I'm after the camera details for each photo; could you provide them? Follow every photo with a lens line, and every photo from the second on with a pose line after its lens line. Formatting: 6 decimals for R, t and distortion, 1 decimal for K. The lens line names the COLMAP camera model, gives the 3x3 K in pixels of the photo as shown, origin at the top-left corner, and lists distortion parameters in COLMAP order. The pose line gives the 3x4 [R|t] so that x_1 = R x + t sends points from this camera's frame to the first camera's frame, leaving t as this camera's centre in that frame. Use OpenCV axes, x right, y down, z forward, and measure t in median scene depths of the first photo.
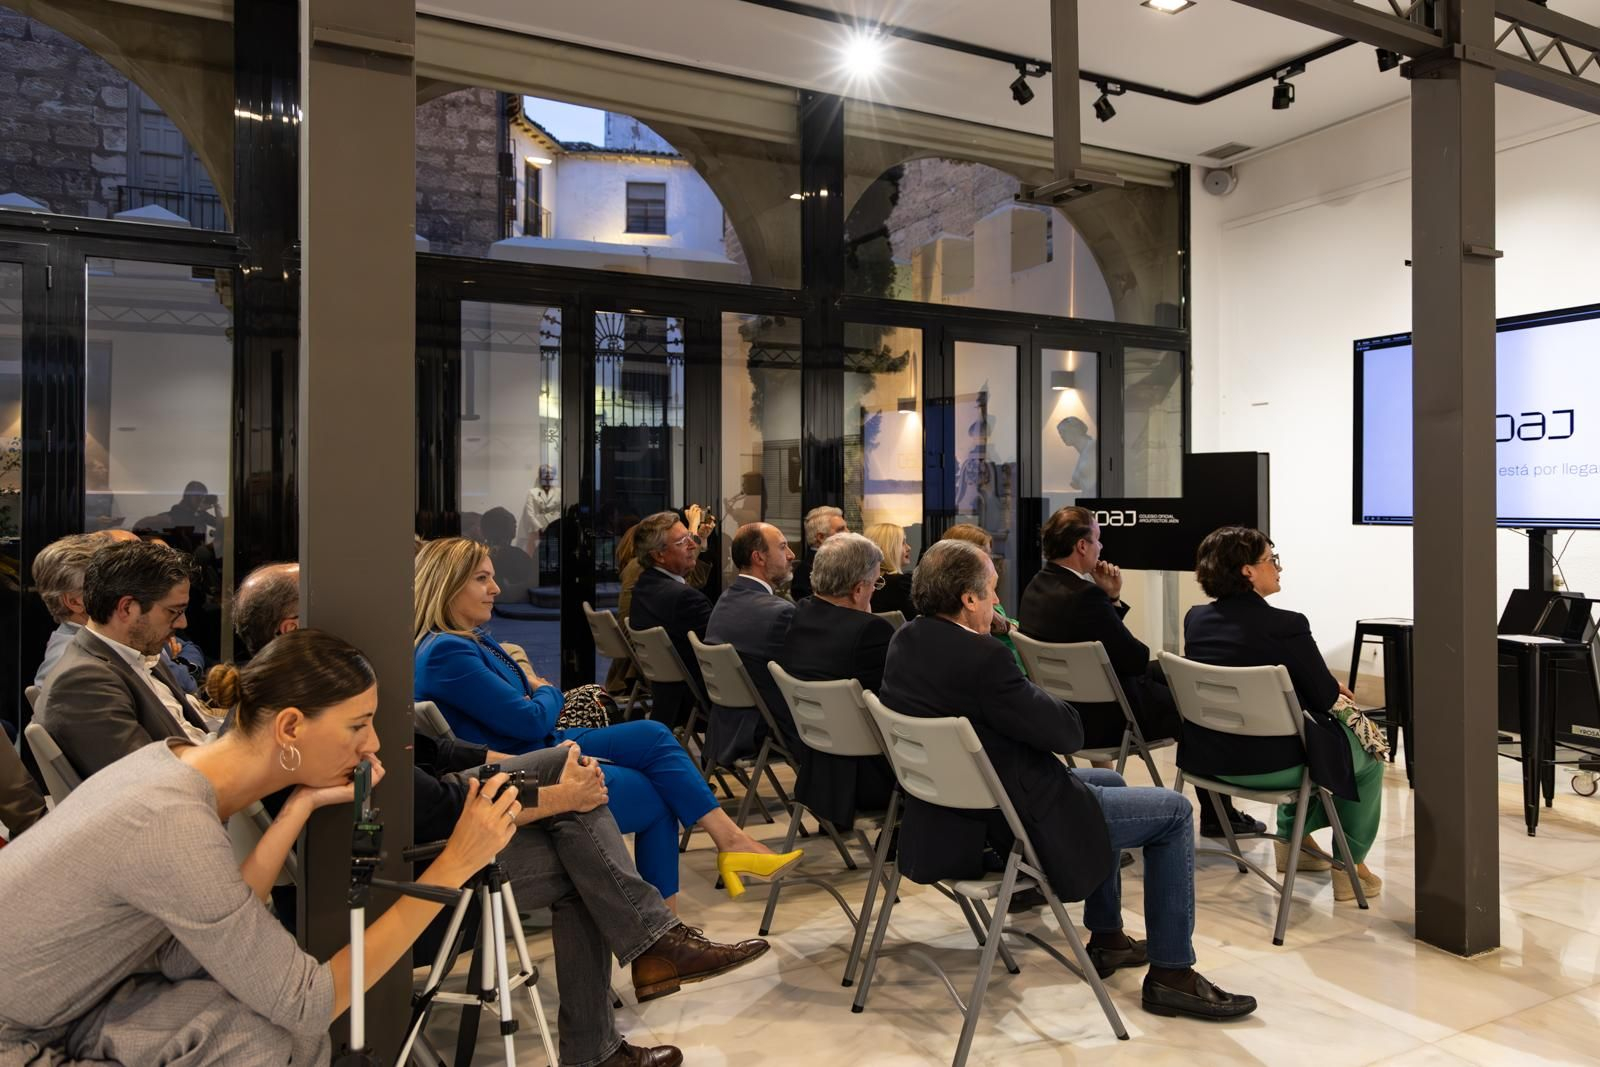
lens RADIAL K [[1056.5, 0, 800.2], [0, 1056.5, 484.9], [0, 0, 1]] dist [0.001928, 0.000453]
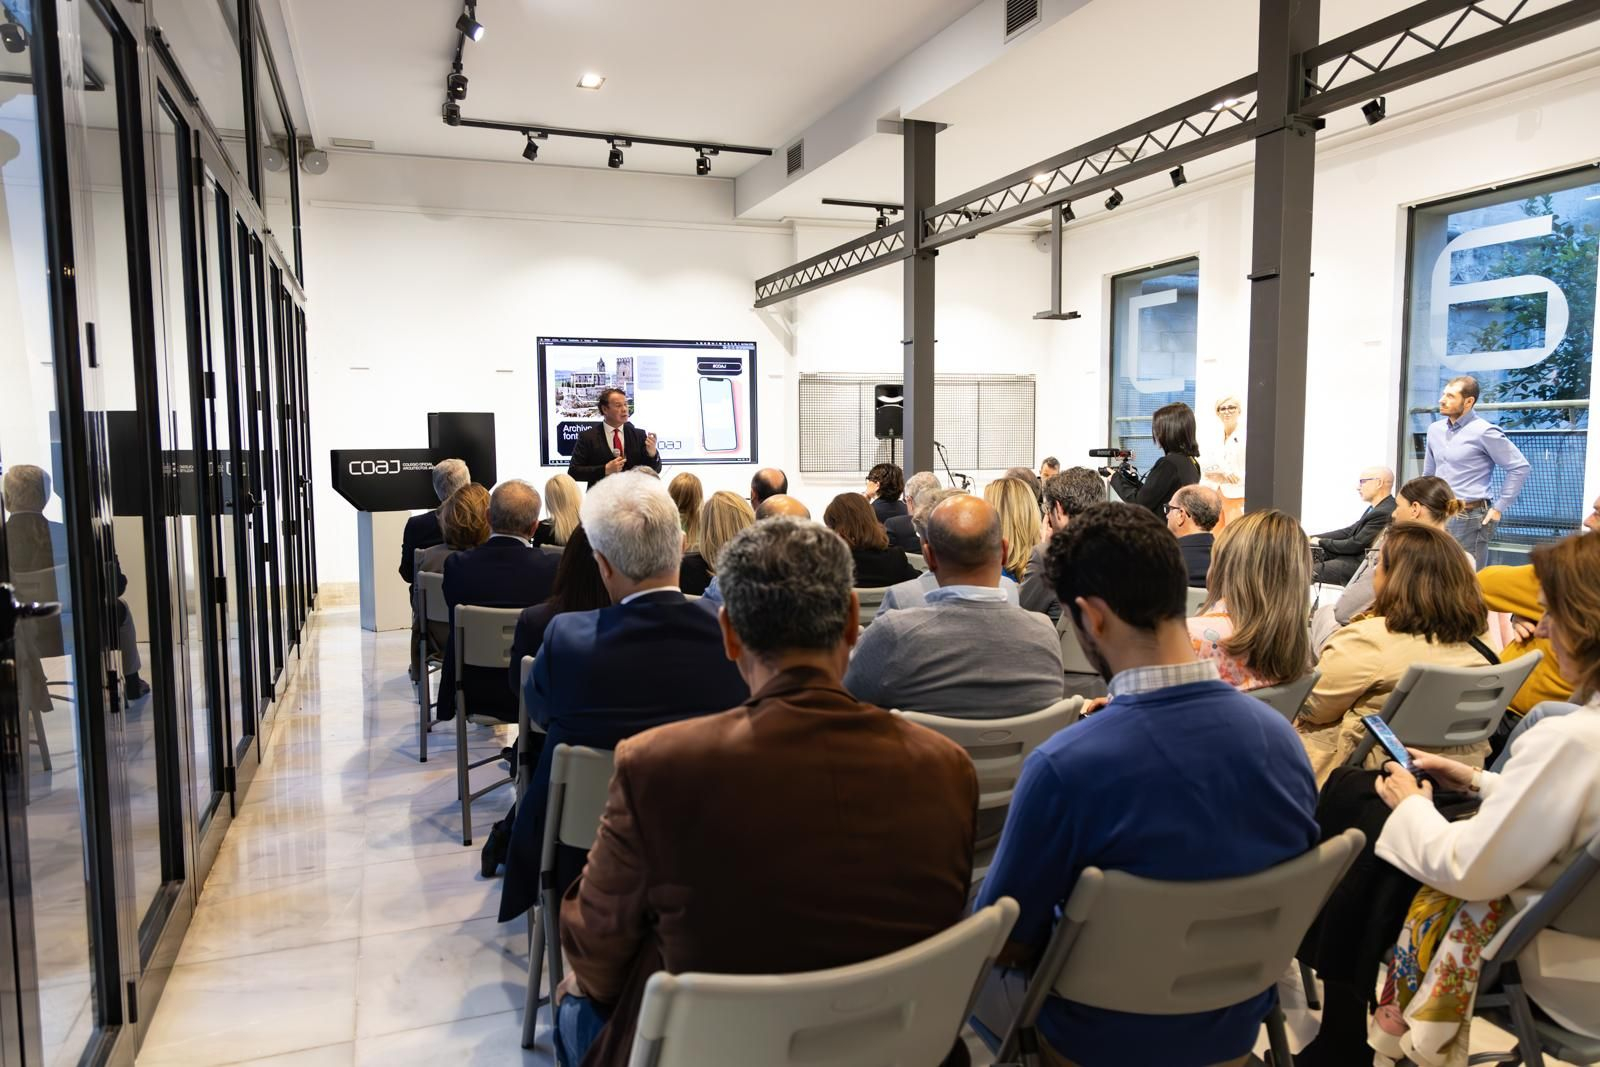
lens RADIAL K [[1036.4, 0, 800.0], [0, 1036.4, 533.5], [0, 0, 1]] dist [-0.000814, -0.000085]
pose [[0.092042, -0.085741, 0.992057, -0.853490], [0.001841, 0.996299, 0.085936, 0.009199], [-0.995753, -0.006084, 0.091859, 0.516325]]
